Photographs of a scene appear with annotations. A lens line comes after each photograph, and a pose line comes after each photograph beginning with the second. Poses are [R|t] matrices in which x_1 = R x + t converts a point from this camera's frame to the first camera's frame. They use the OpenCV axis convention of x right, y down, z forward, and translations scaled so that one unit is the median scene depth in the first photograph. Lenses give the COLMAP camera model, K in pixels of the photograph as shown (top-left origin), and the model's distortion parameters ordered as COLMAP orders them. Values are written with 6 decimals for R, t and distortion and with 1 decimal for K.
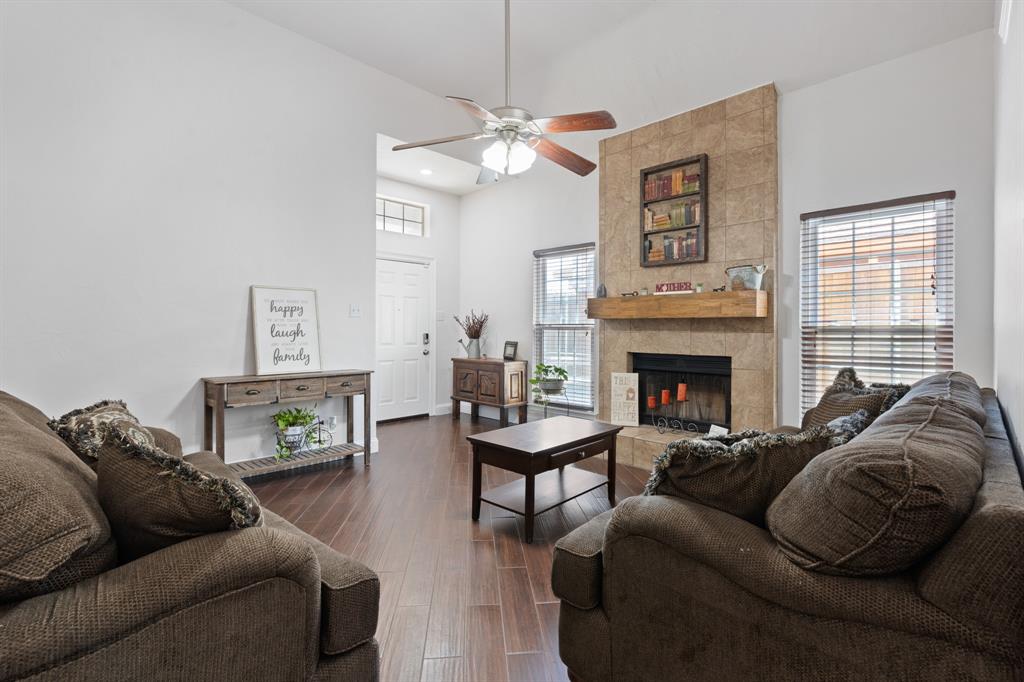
lens RADIAL K [[466.1, 0, 502.3], [0, 466.1, 330.0], [0, 0, 1]] dist [-0.008553, 0.002352]
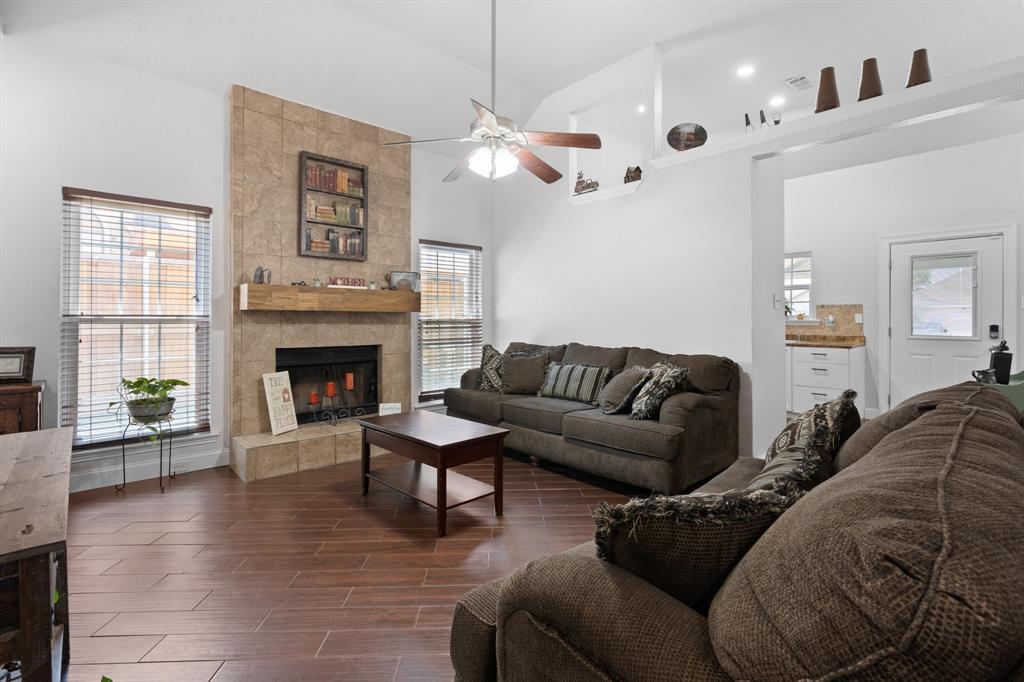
lens RADIAL K [[466.1, 0, 503.1], [0, 466.1, 319.9], [0, 0, 1]] dist [-0.008553, 0.002352]
pose [[0.057239, -0.000129, 0.998360, -0.644141], [0.003952, 0.999992, -0.000097, -0.004795], [-0.998353, 0.003951, 0.057239, 0.581775]]
